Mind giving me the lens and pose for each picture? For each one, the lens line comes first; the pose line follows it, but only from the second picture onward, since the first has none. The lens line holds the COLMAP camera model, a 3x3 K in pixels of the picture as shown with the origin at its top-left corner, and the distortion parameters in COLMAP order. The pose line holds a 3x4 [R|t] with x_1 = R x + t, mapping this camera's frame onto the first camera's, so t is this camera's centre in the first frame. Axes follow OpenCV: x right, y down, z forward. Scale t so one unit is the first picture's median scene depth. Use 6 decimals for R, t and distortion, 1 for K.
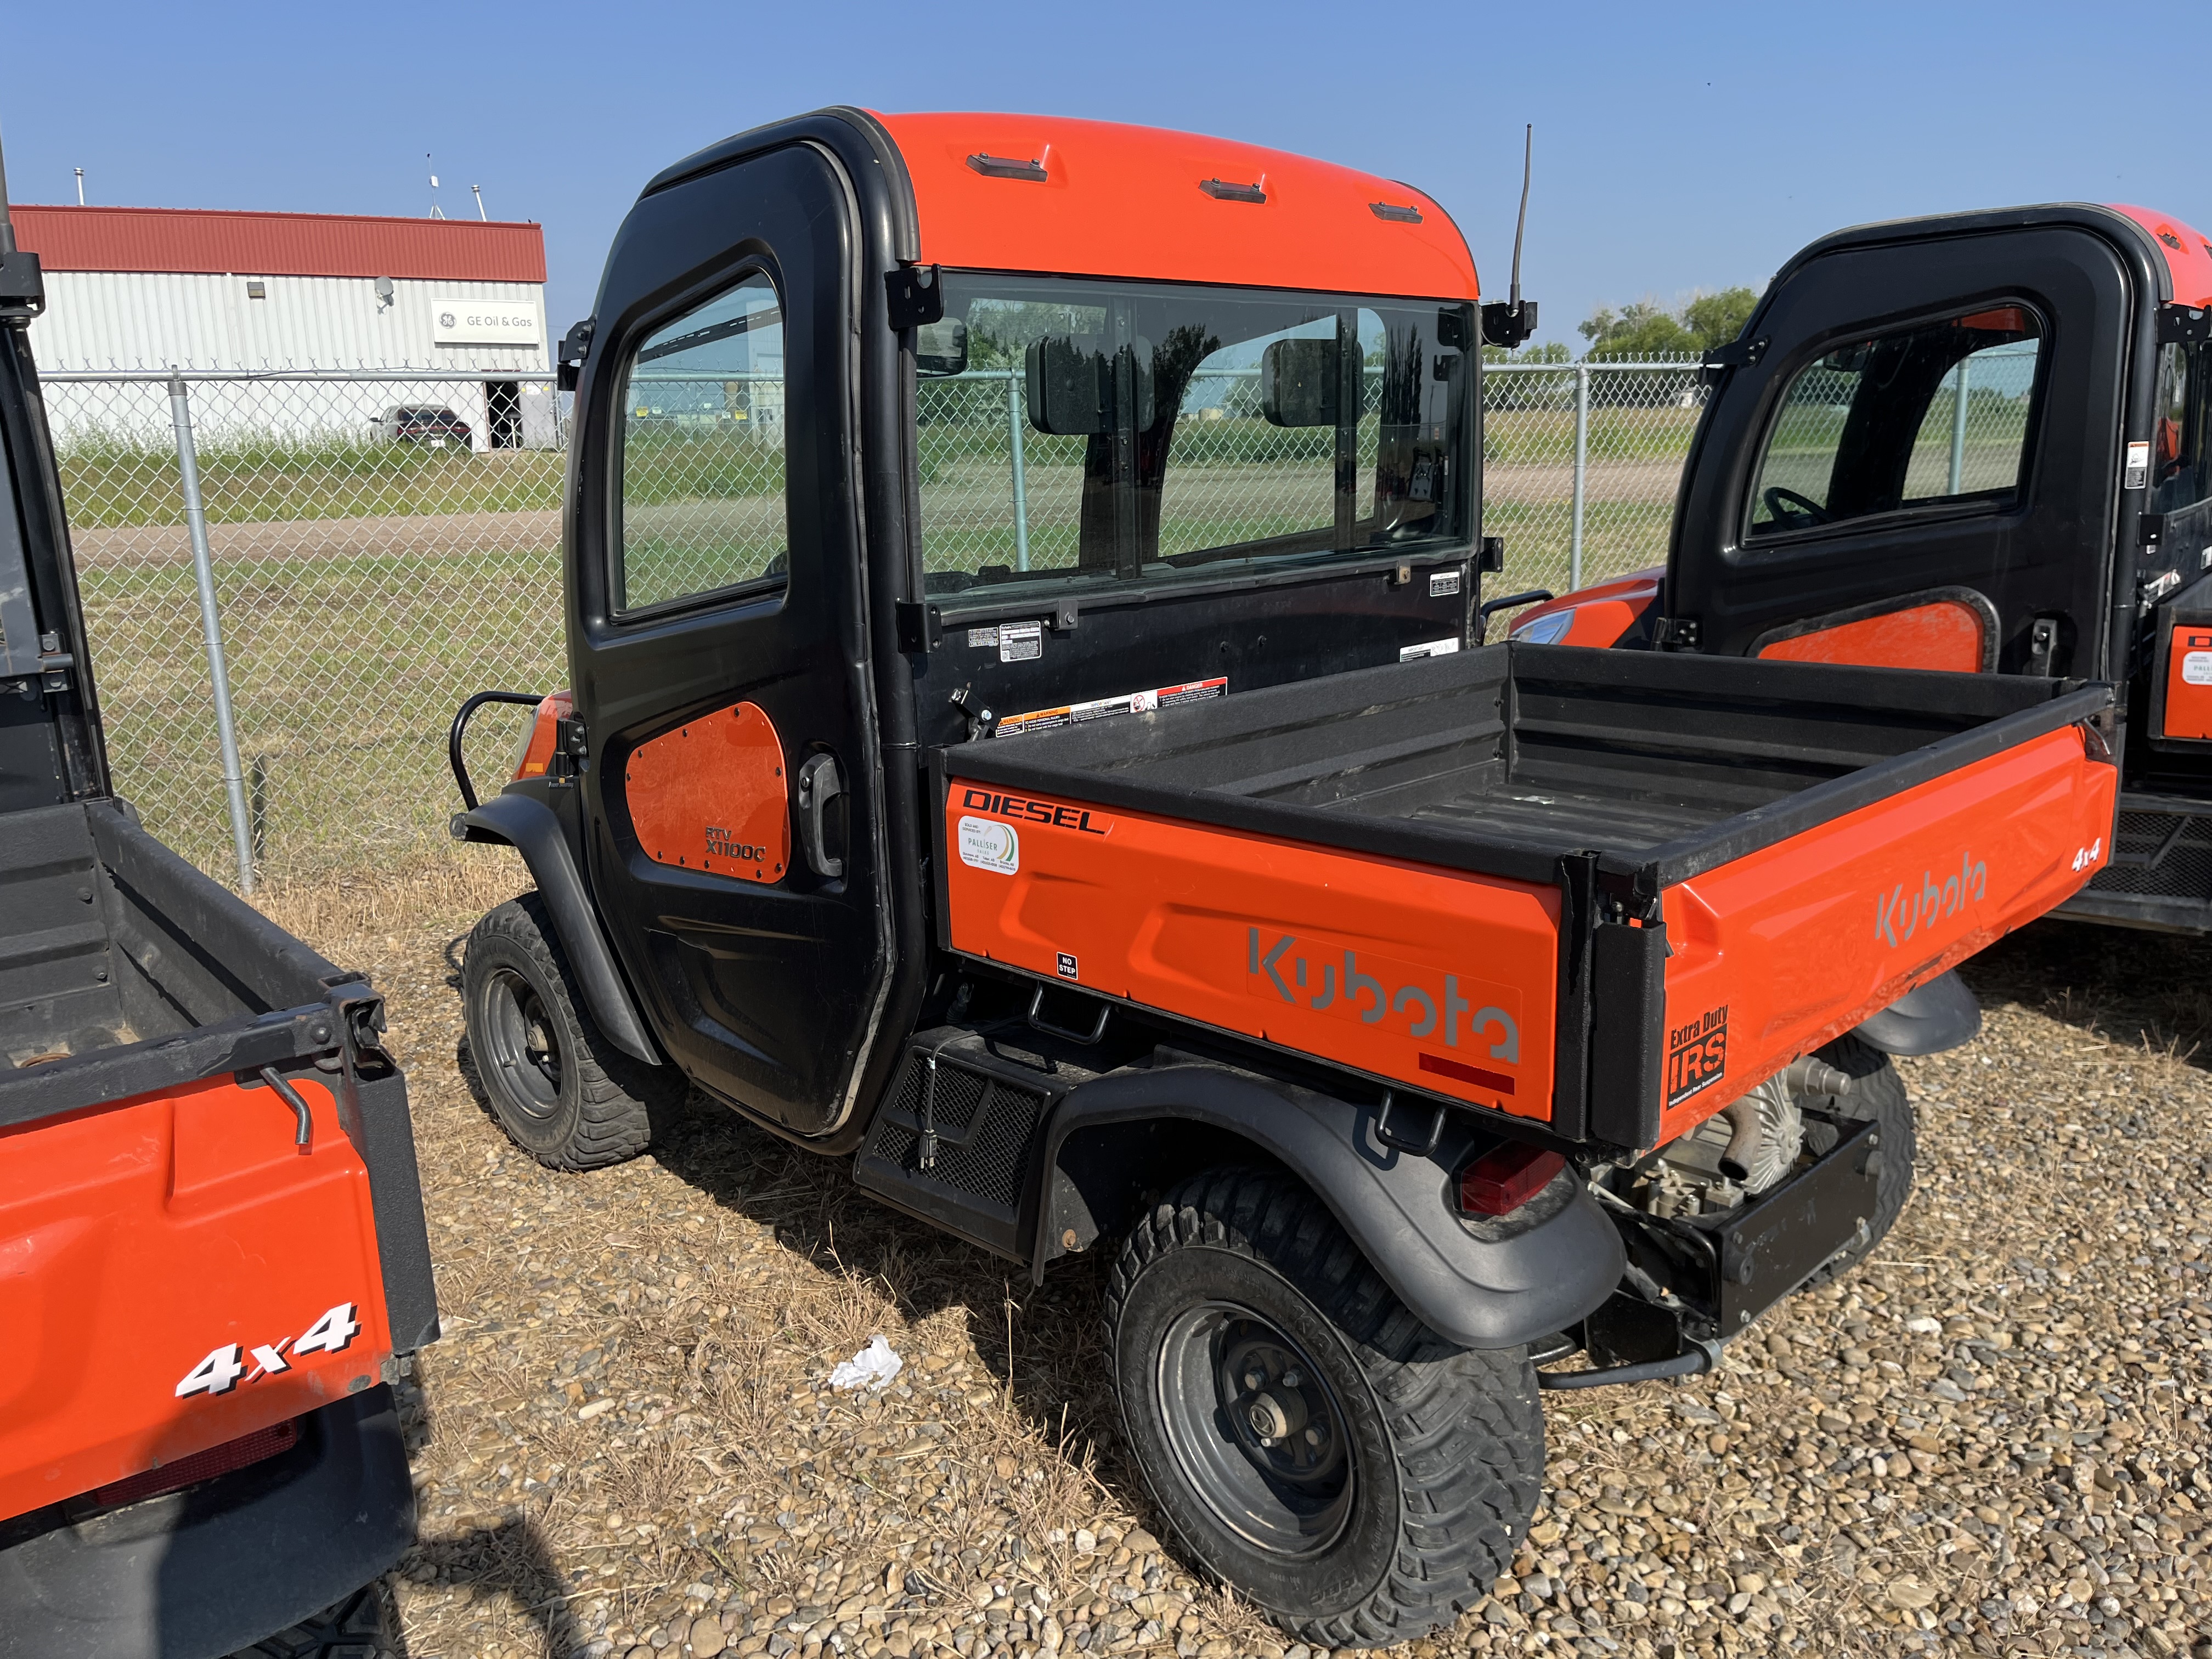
lens RADIAL K [[1656.0, 0, 1093.4], [0, 1656.0, 824.1], [0, 0, 1]] dist [0.009675, 0.003991]
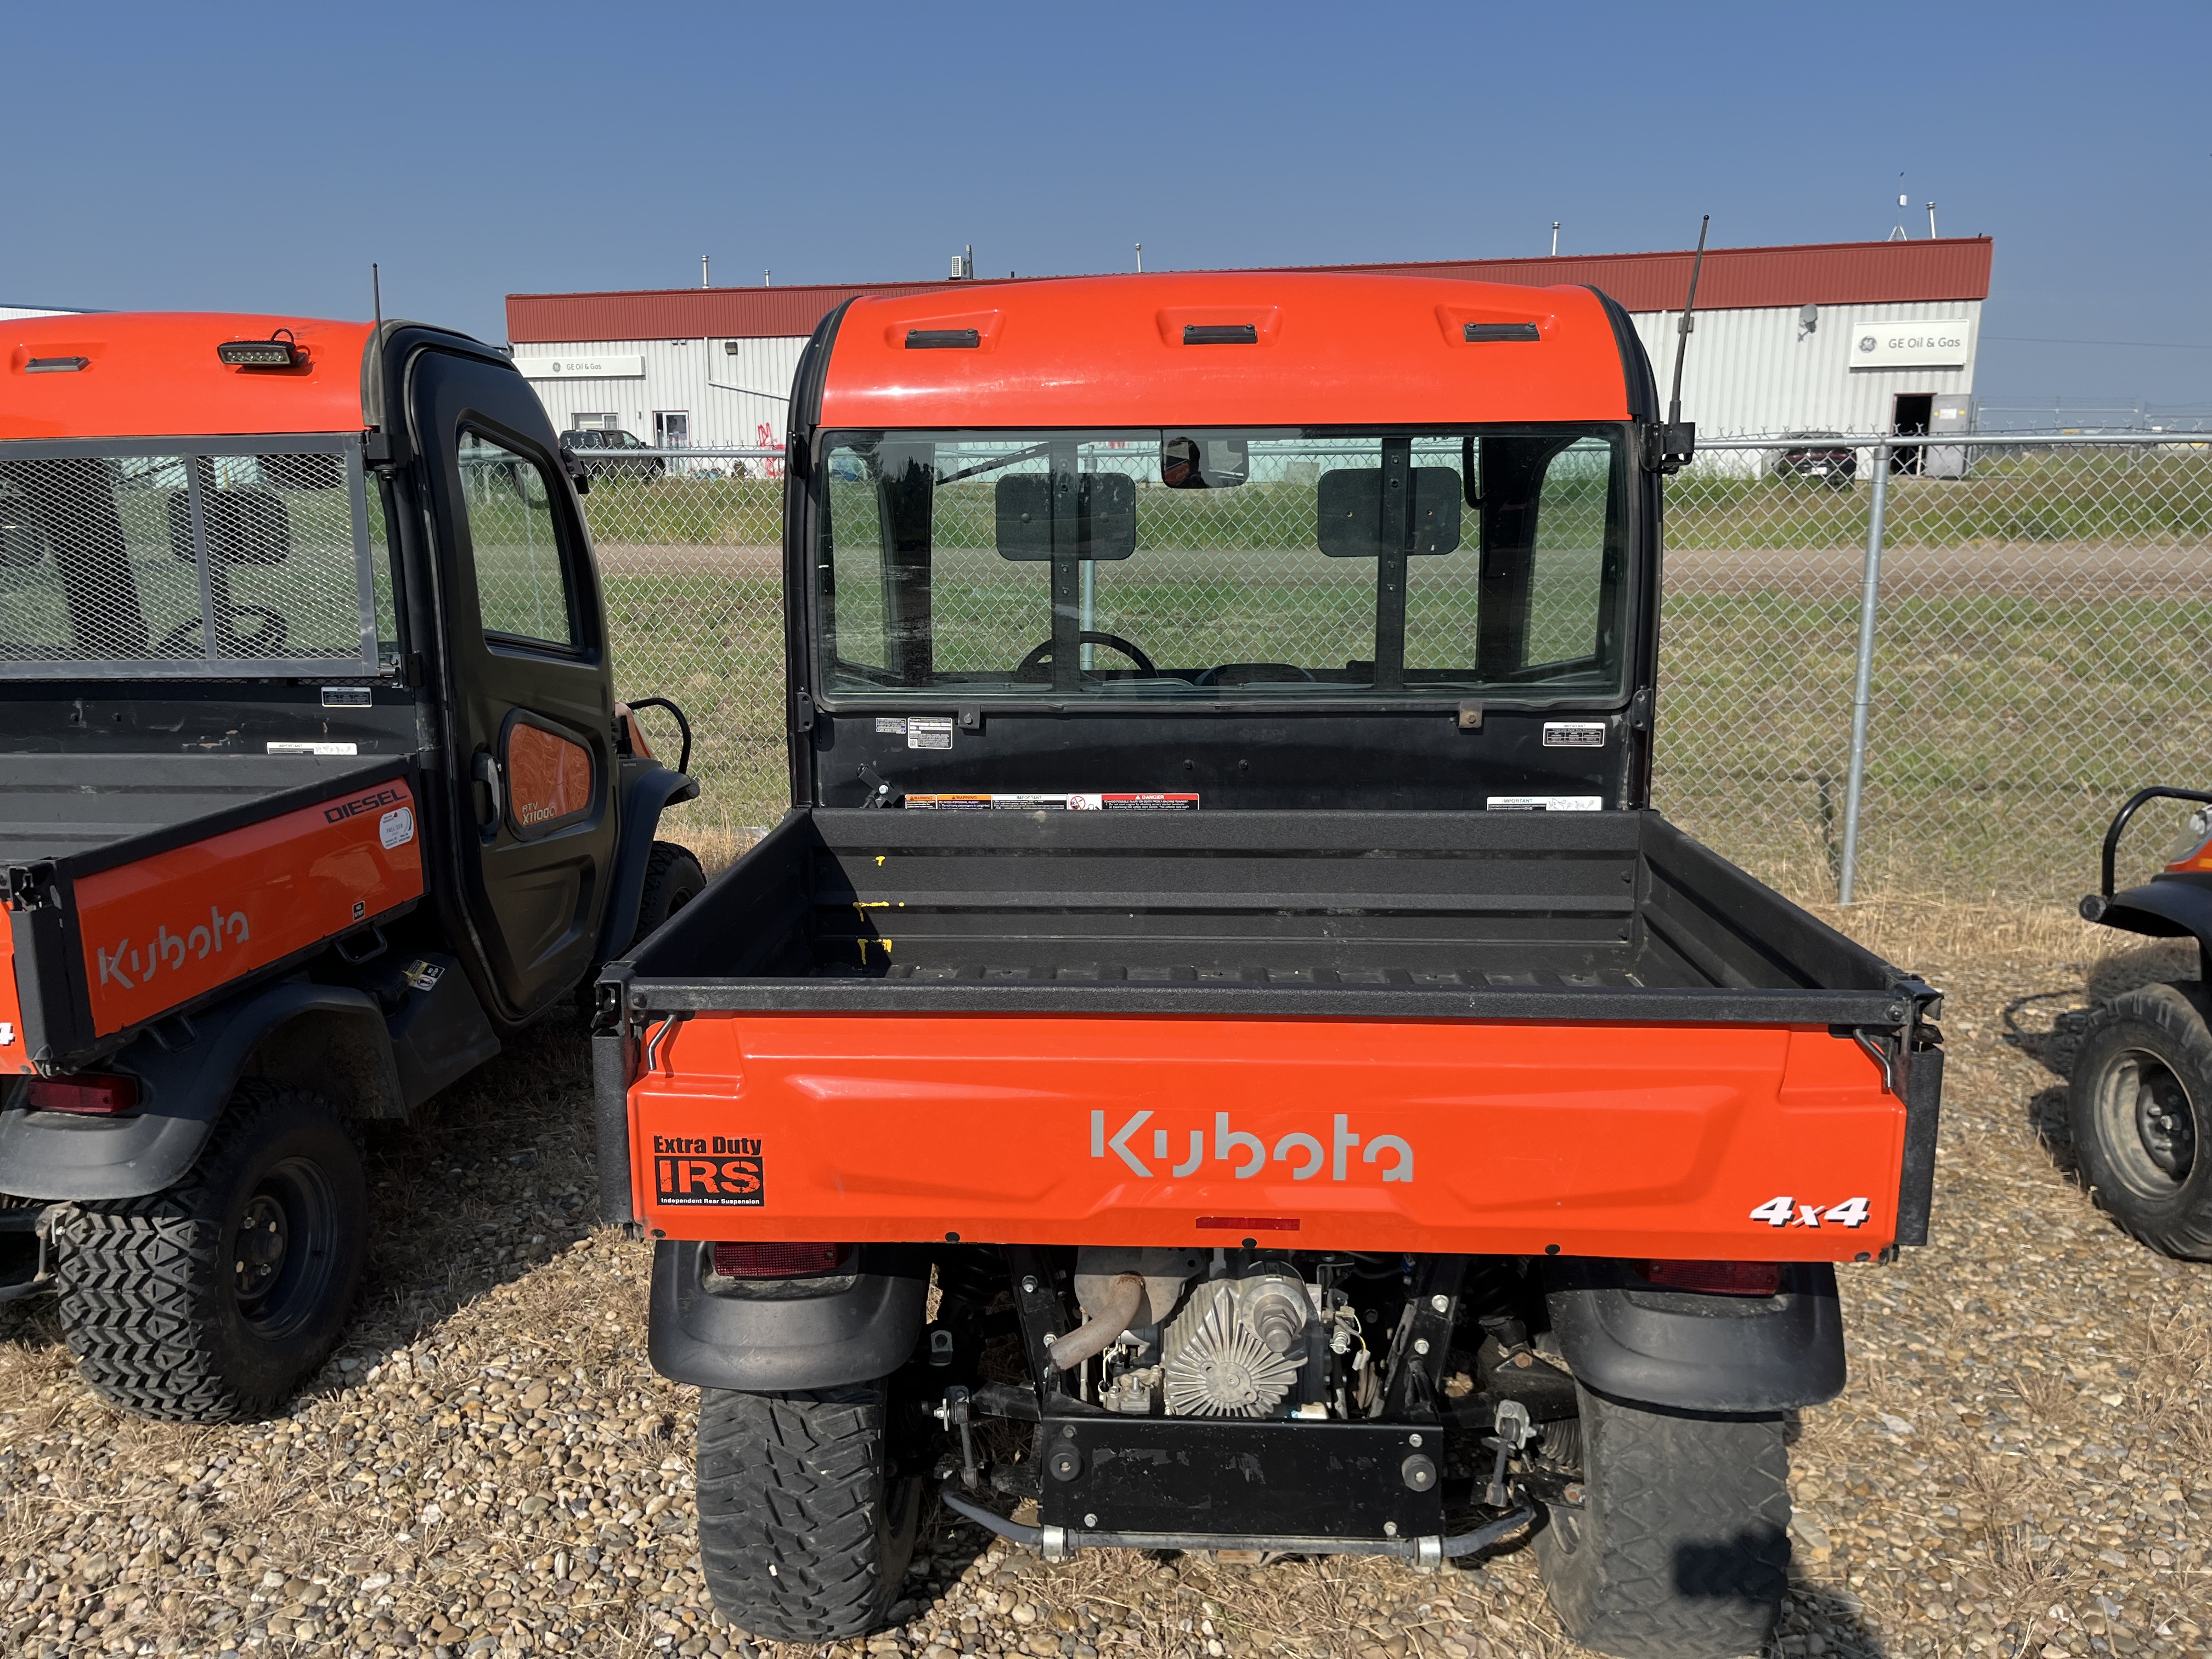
lens RADIAL K [[1656.0, 0, 1093.4], [0, 1656.0, 824.1], [0, 0, 1]] dist [0.009675, 0.003991]
pose [[0.680919, 0.168752, -0.712652, 0.706532], [-0.176482, 0.982224, 0.063961, -0.113178], [0.710777, 0.082218, 0.698596, 0.206086]]
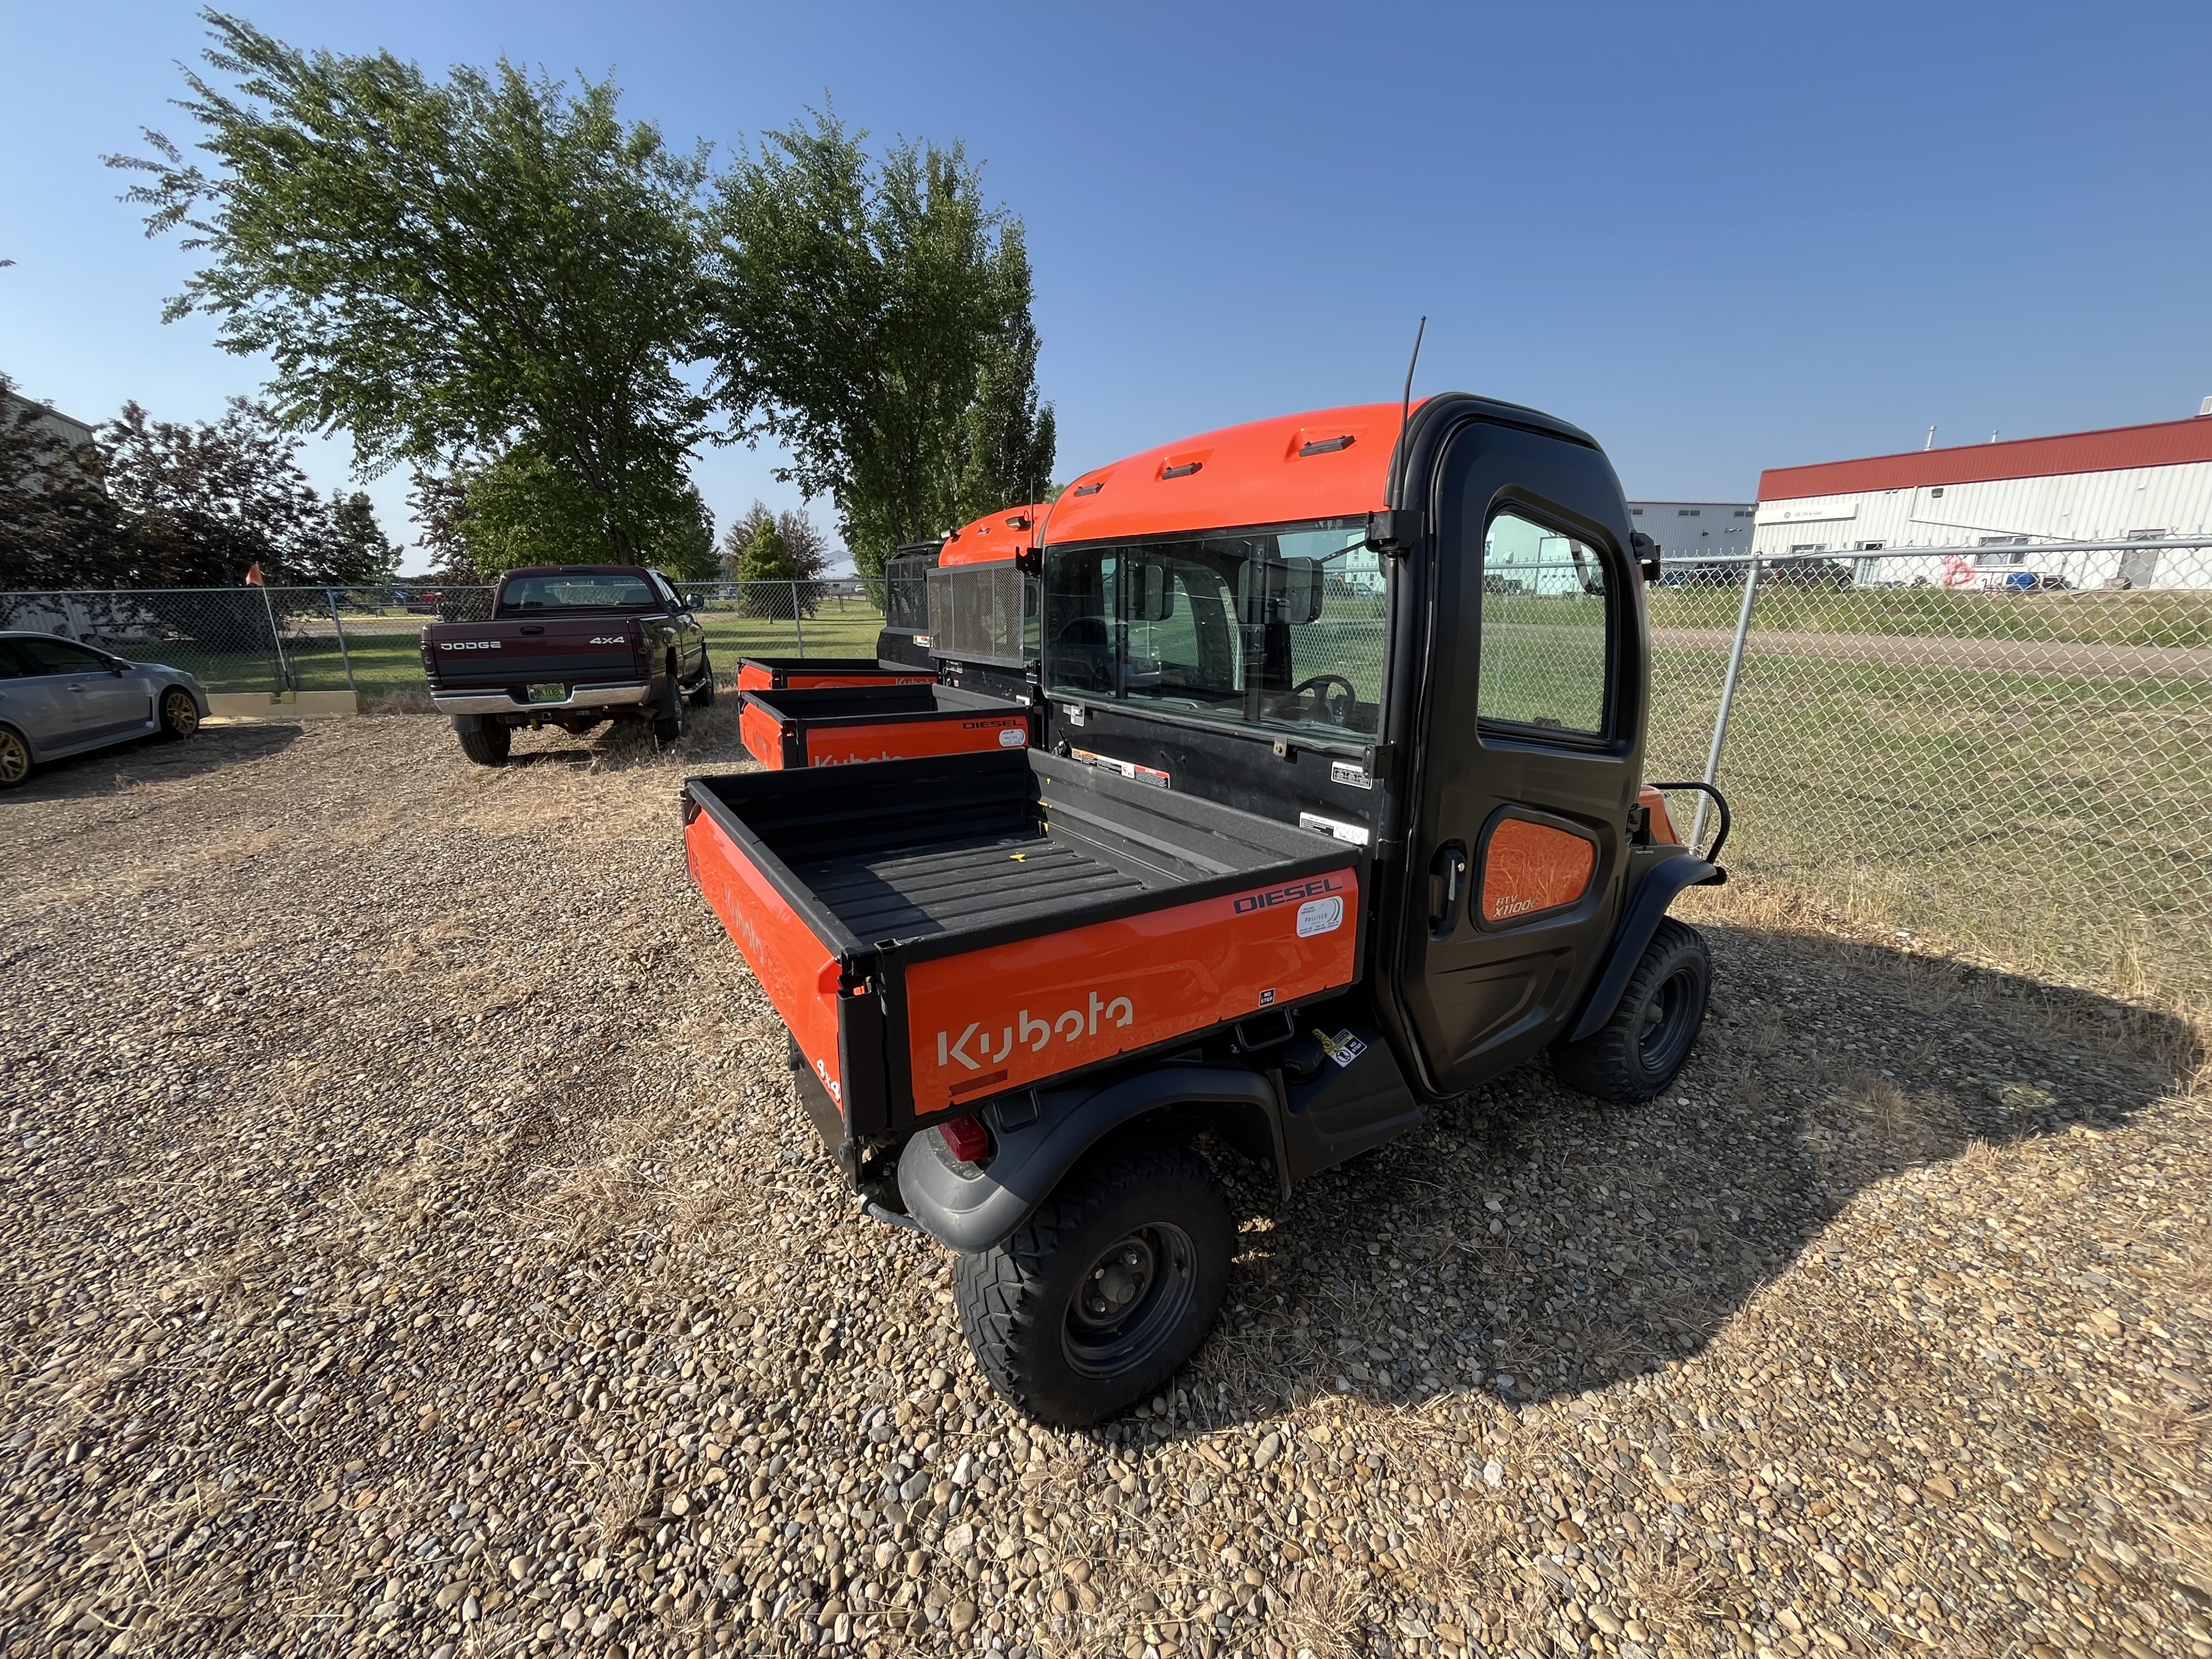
lens RADIAL K [[879.0, 0, 1108.8], [0, 879.0, 848.8], [0, 0, 1]] dist [0.000319, 0.000019]
pose [[-0.203656, 0.296338, -0.933117, 0.829958], [-0.215284, 0.916209, 0.337955, -0.271708], [0.955080, 0.269712, -0.122795, 0.968187]]
